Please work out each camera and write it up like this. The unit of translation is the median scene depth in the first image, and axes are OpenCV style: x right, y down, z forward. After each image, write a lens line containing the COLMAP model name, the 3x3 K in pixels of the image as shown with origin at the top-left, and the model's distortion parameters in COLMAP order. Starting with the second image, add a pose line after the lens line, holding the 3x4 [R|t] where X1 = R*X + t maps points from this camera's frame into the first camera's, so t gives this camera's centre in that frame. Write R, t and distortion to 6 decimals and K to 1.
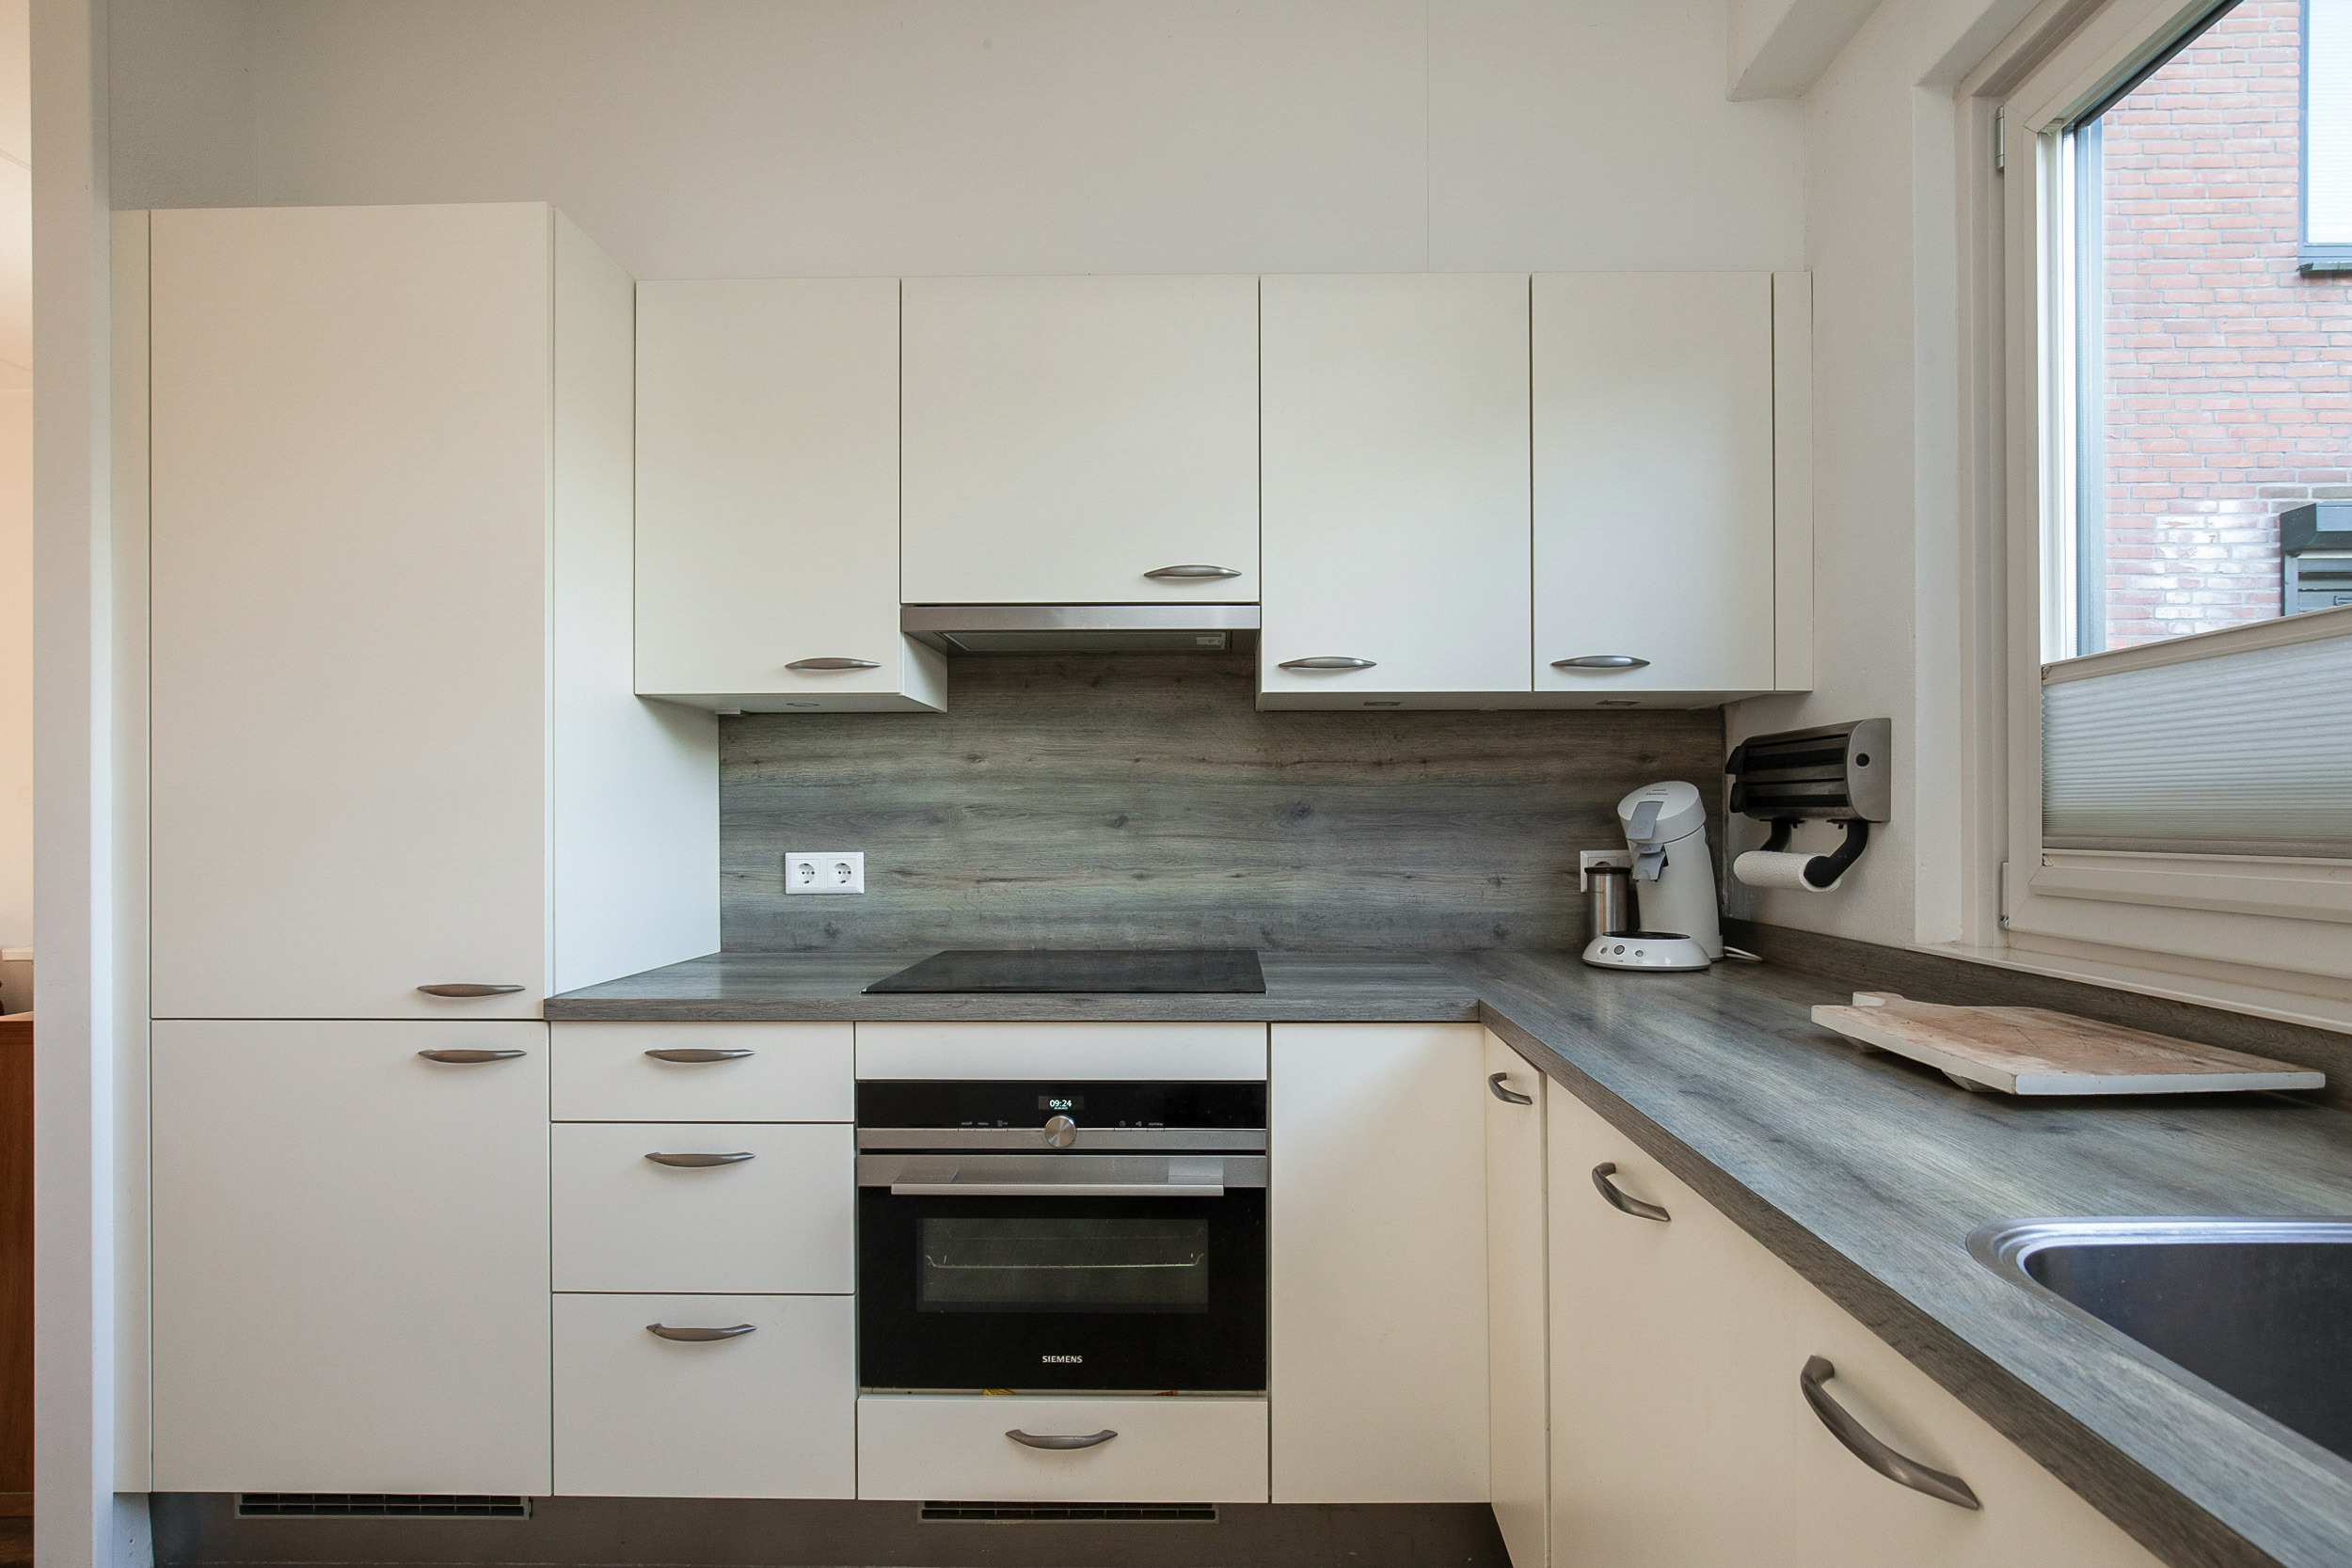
lens RADIAL K [[1129.3, 0, 1197.3], [0, 1129.3, 826.2], [0, 0, 1]] dist [-0.012923, -0.000385]
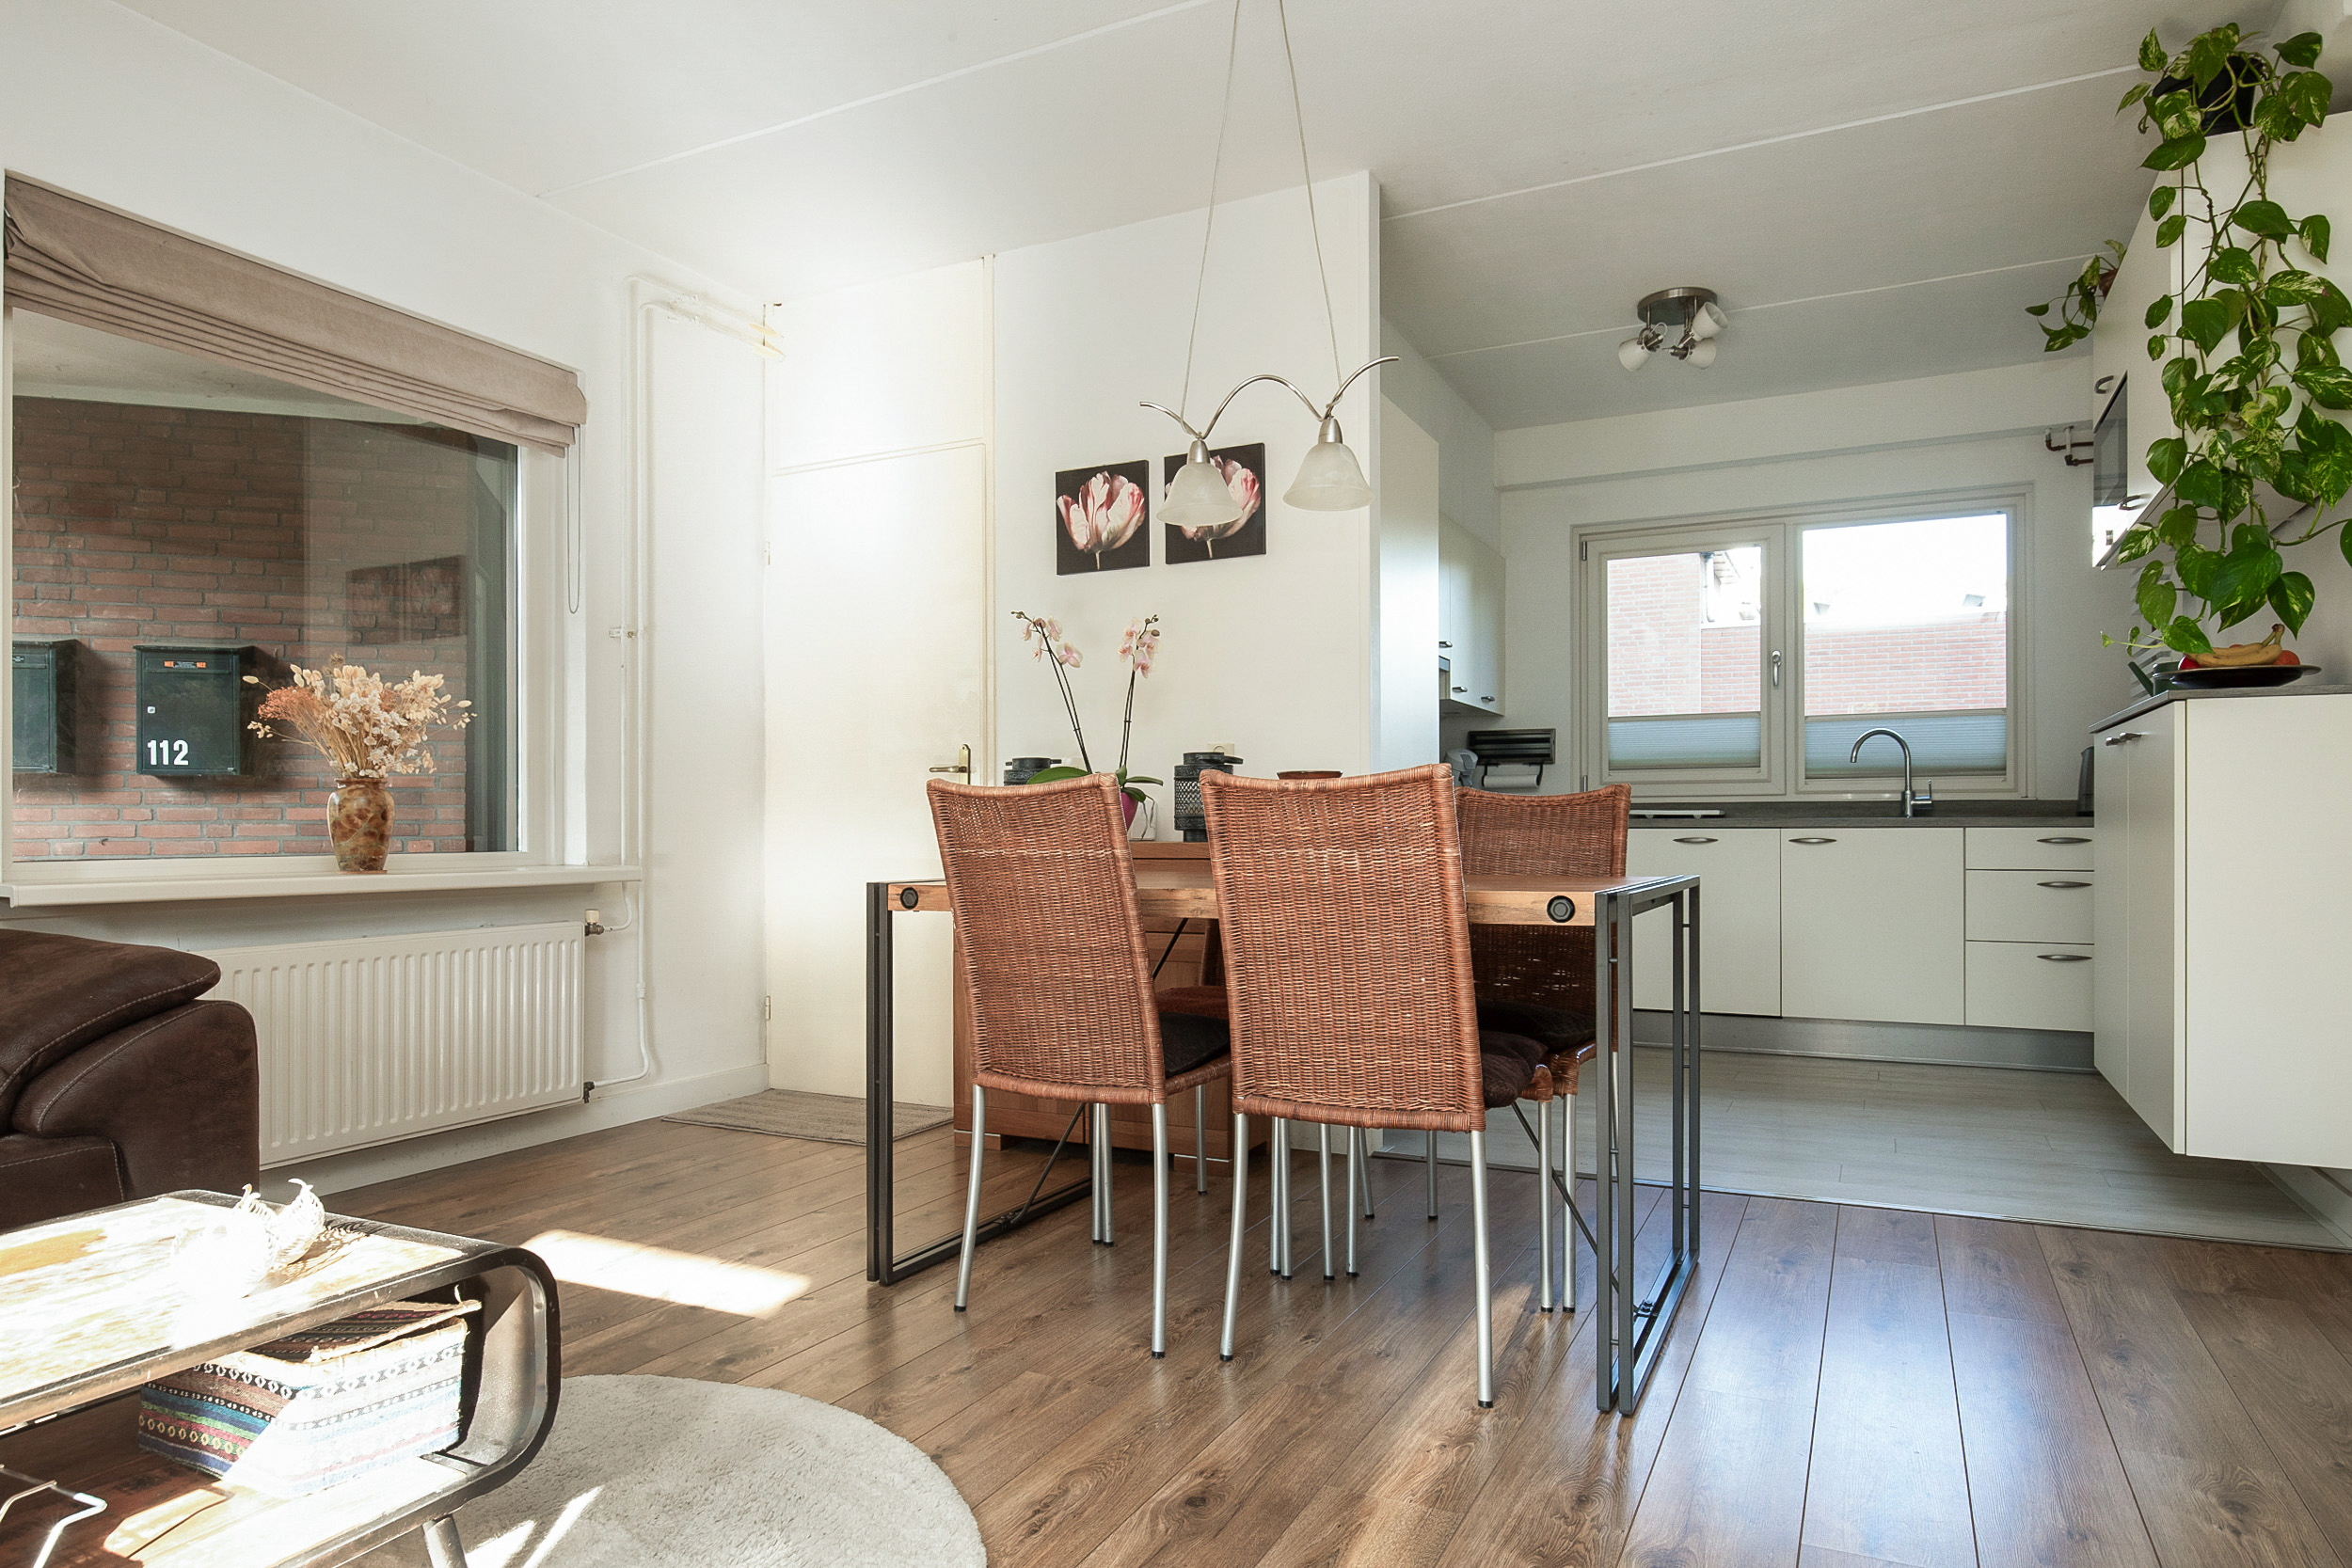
lens RADIAL K [[1372.8, 0, 1168.9], [0, 1372.8, 827.9], [0, 0, 1]] dist [-0.016571, 0.001691]
pose [[0.455037, 0.003626, 0.890465, -2.347619], [0.005113, 0.999965, -0.006685, 0.142538], [-0.890458, 0.007595, 0.455002, 0.195830]]
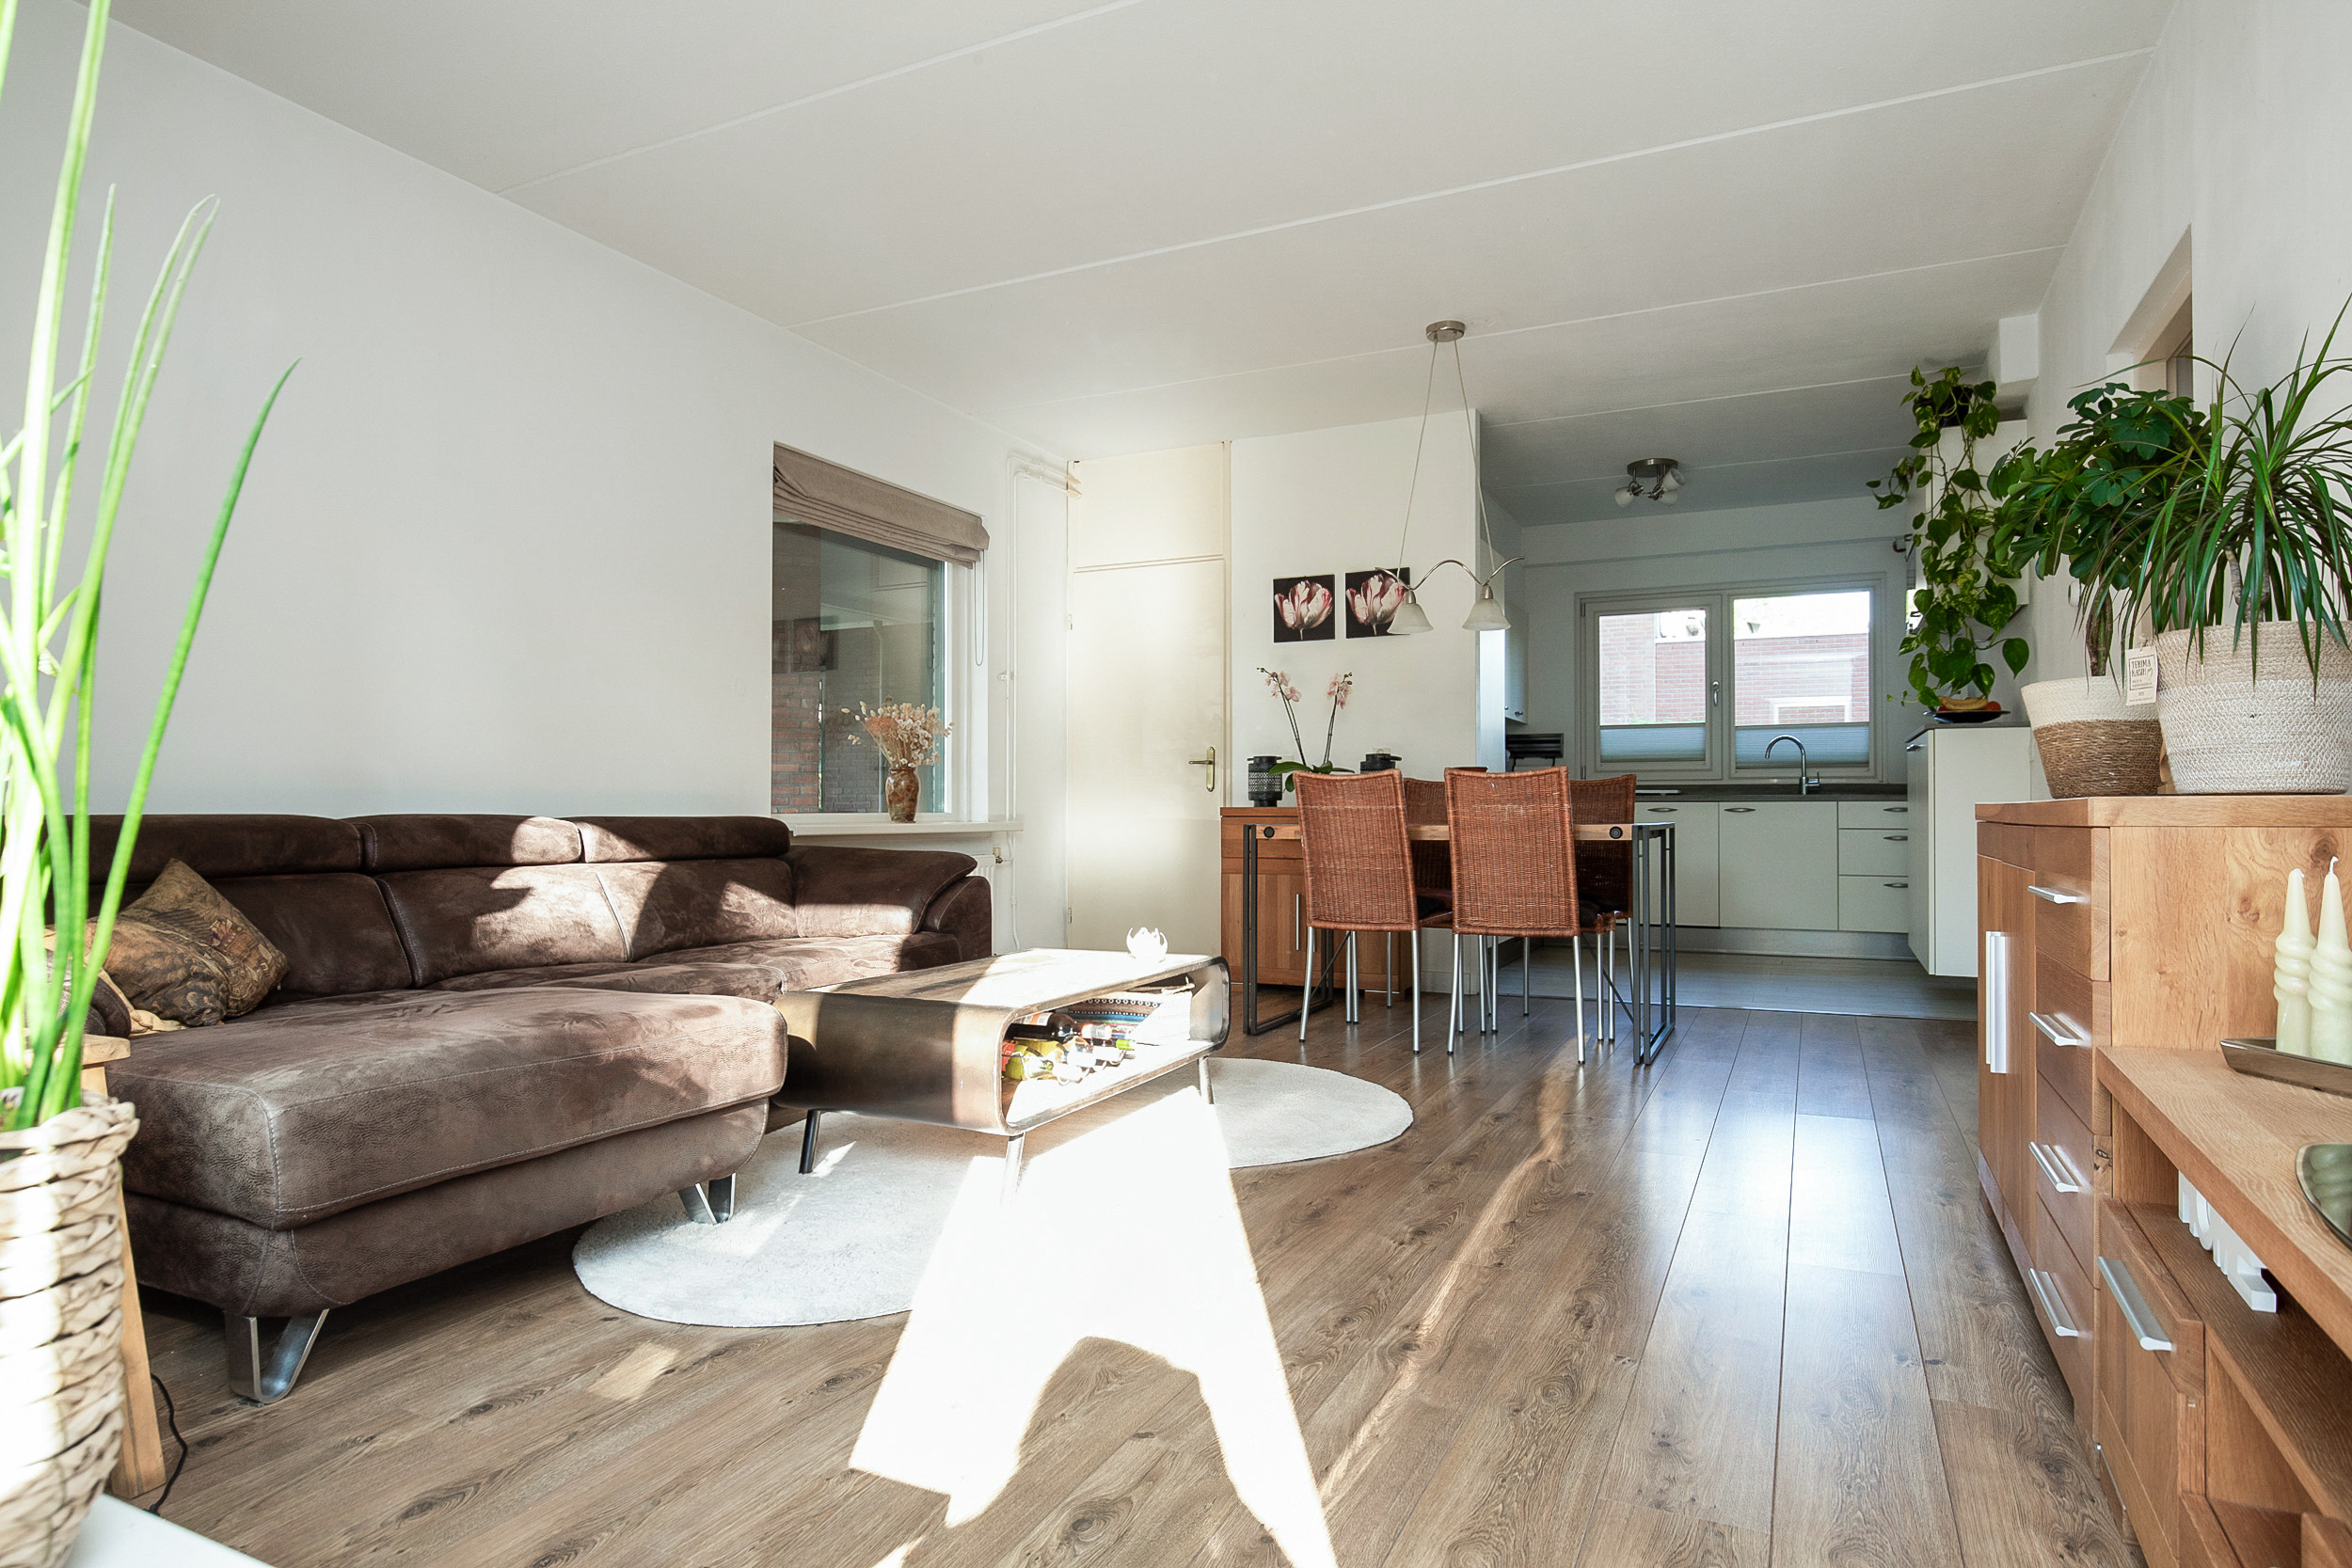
lens RADIAL K [[1312.6, 0, 1156.8], [0, 1312.6, 793.7], [0, 0, 1]] dist [-0.025802, 0.003425]
pose [[0.444141, 0.015230, 0.895827, -3.458242], [0.002082, 0.999835, -0.018031, 0.169316], [-0.895954, 0.009873, 0.444037, 0.130865]]
